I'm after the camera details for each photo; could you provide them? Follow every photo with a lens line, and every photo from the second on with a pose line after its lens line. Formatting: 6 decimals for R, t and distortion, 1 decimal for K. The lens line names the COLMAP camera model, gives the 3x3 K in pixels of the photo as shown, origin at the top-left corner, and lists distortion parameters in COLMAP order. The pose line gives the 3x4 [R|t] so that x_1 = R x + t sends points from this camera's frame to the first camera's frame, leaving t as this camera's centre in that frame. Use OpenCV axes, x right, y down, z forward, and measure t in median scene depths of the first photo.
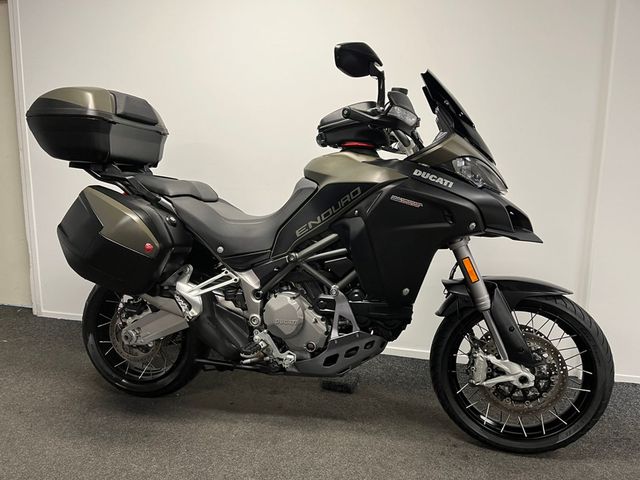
lens RADIAL K [[494.0, 0, 315.9], [0, 494.0, 241.3], [0, 0, 1]] dist [0.060146, -0.073071]
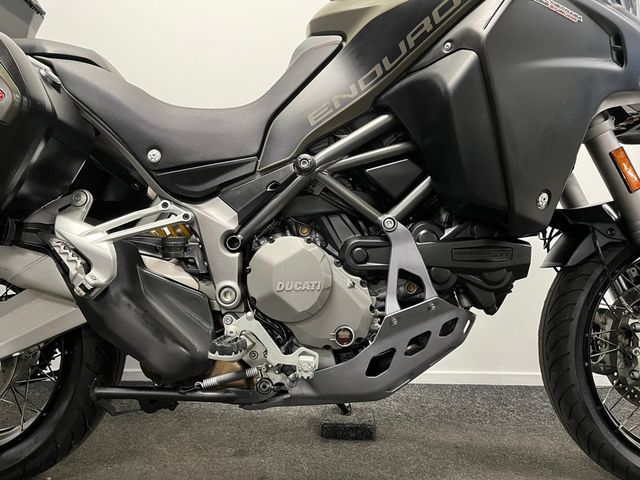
lens RADIAL K [[494.0, 0, 319.4], [0, 494.0, 242.2], [0, 0, 1]] dist [0.060146, -0.073071]
pose [[0.970290, -0.012806, 0.241607, -0.158110], [0.047956, 0.988966, -0.140168, 0.187839], [-0.237146, 0.147590, 0.960197, 0.504966]]
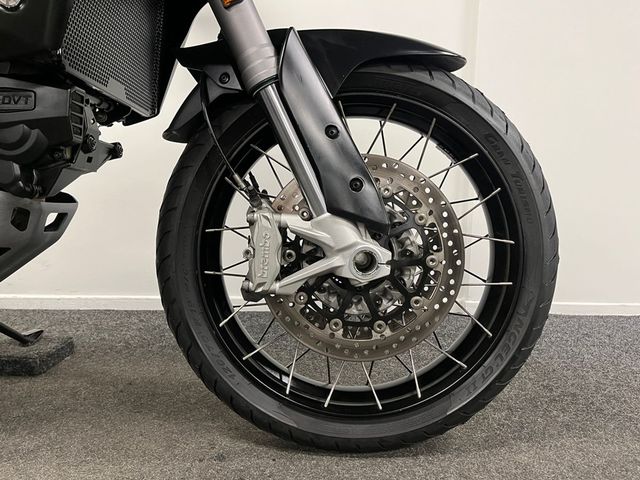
lens RADIAL K [[494.0, 0, 325.0], [0, 494.0, 242.6], [0, 0, 1]] dist [0.060146, -0.073071]
pose [[0.966676, -0.029558, 0.254291, 0.263771], [0.039199, 0.998689, -0.032929, 0.253520], [-0.252984, 0.041800, 0.966567, 0.580425]]
